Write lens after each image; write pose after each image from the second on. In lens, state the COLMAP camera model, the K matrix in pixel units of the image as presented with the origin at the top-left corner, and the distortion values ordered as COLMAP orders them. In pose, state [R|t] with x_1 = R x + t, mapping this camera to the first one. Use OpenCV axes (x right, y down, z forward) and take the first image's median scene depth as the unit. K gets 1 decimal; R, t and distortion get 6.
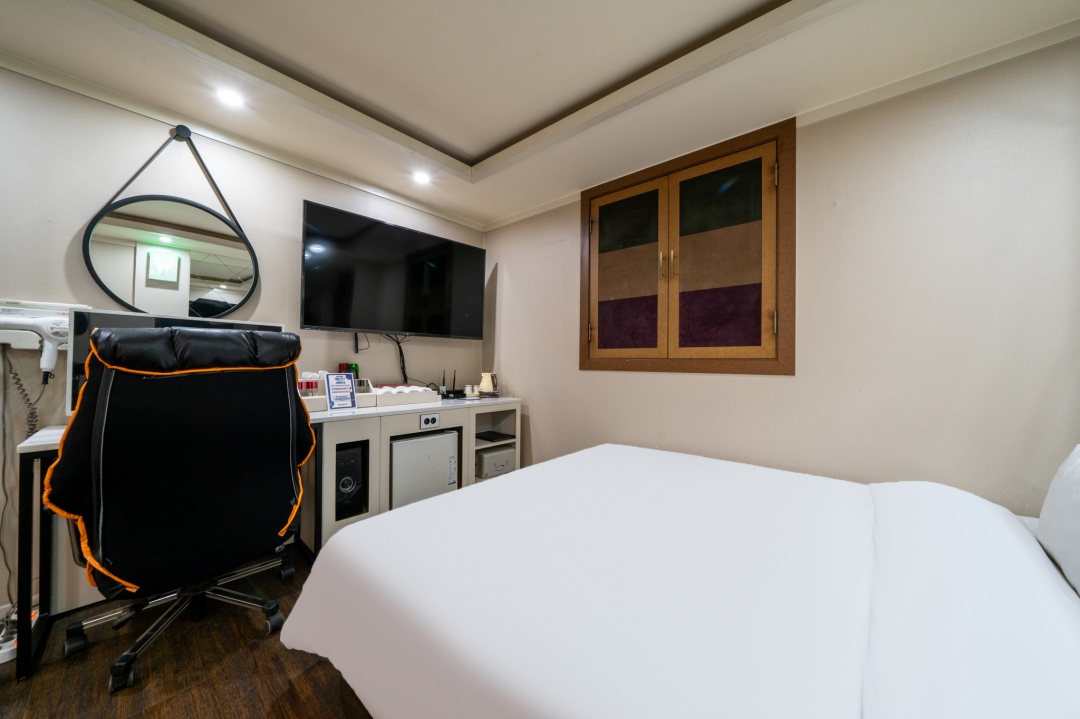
lens RADIAL K [[373.7, 0, 542.5], [0, 373.7, 358.4], [0, 0, 1]] dist [-0.000305, -0.000013]
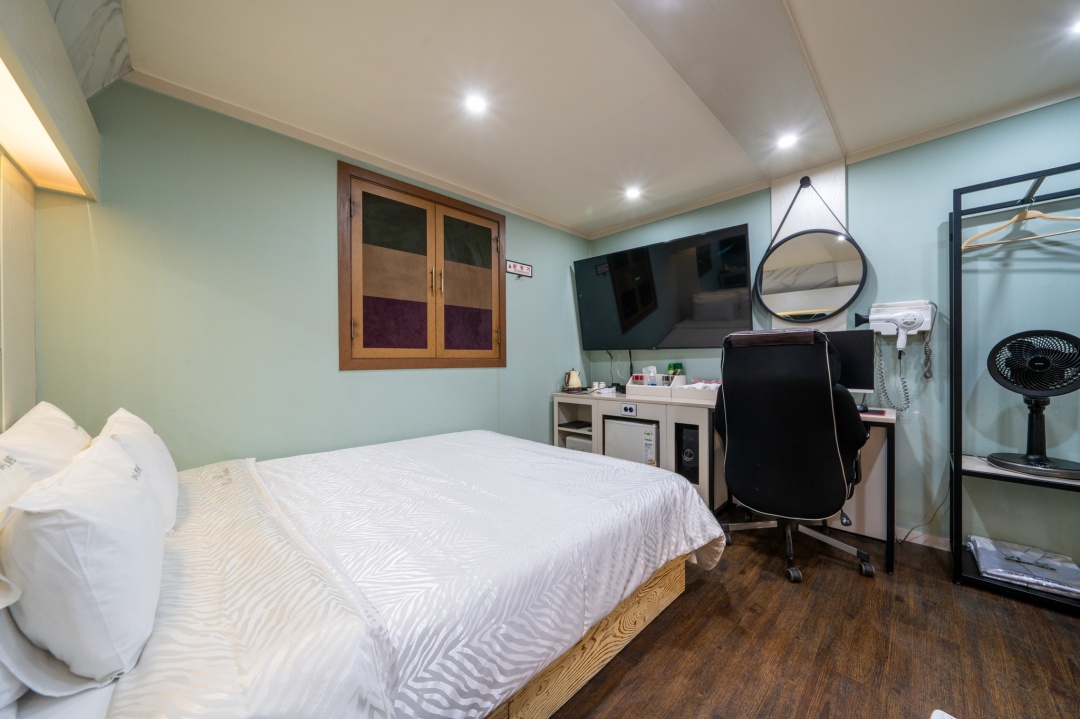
lens RADIAL K [[377.1, 0, 545.5], [0, 377.1, 356.0], [0, 0, 1]] dist [0.001348, 0.000064]
pose [[0.096532, 0.000330, 0.995330, -0.844232], [-0.001673, 0.999999, -0.000169, -0.006165], [-0.995328, -0.001649, 0.096532, 0.547425]]
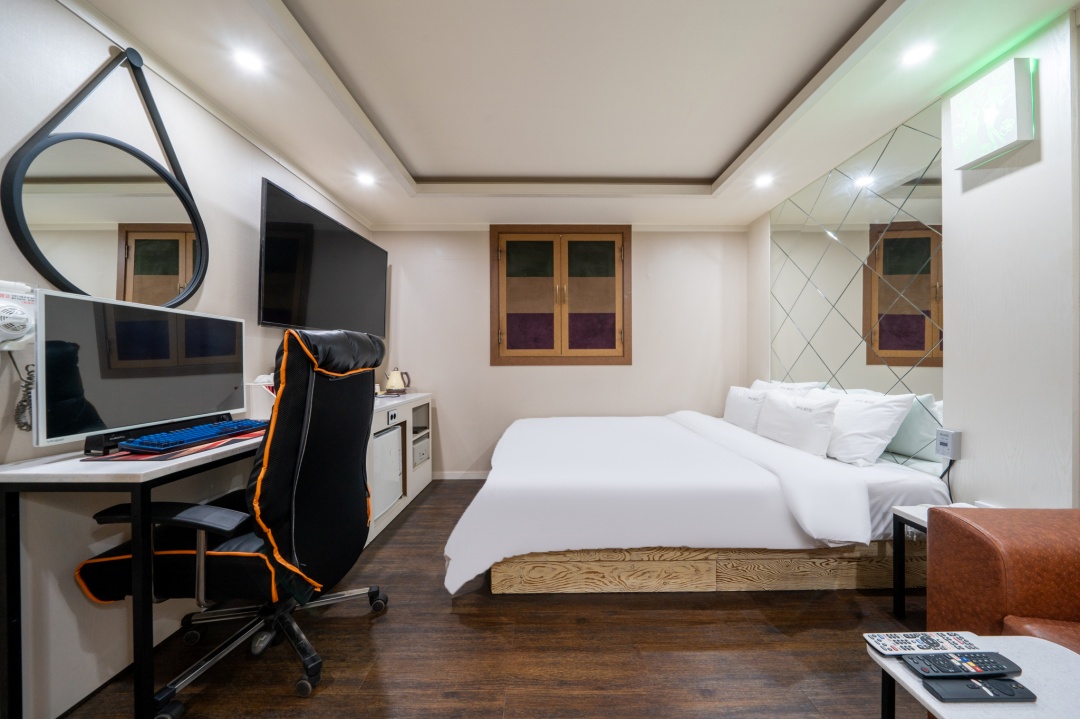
lens RADIAL K [[377.1, 0, 545.5], [0, 377.1, 356.0], [0, 0, 1]] dist [0.001348, 0.000064]
pose [[0.751851, -0.006251, 0.659304, -0.724310], [0.004564, 0.999980, 0.004276, -0.008385], [-0.659318, -0.000205, 0.751865, -0.098024]]
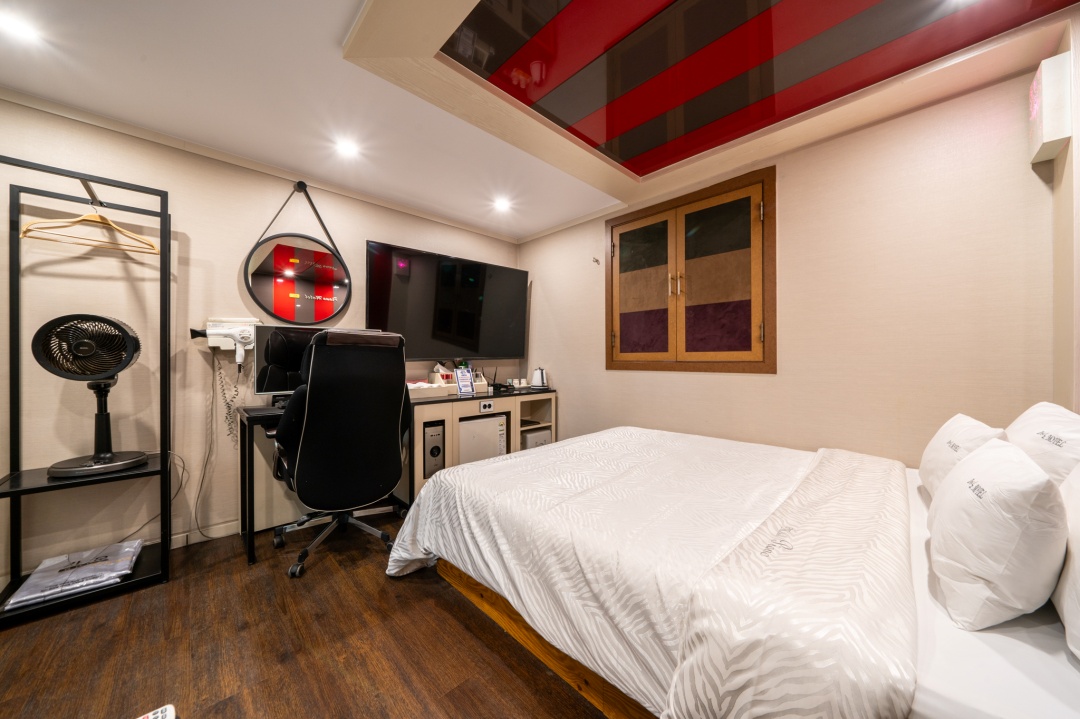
lens RADIAL K [[377.1, 0, 545.5], [0, 377.1, 356.0], [0, 0, 1]] dist [0.001348, 0.000064]
pose [[0.996638, -0.005214, -0.081763, 0.013871], [0.004640, 0.999963, -0.007203, -0.008390], [0.081798, 0.006799, 0.996626, -0.249421]]
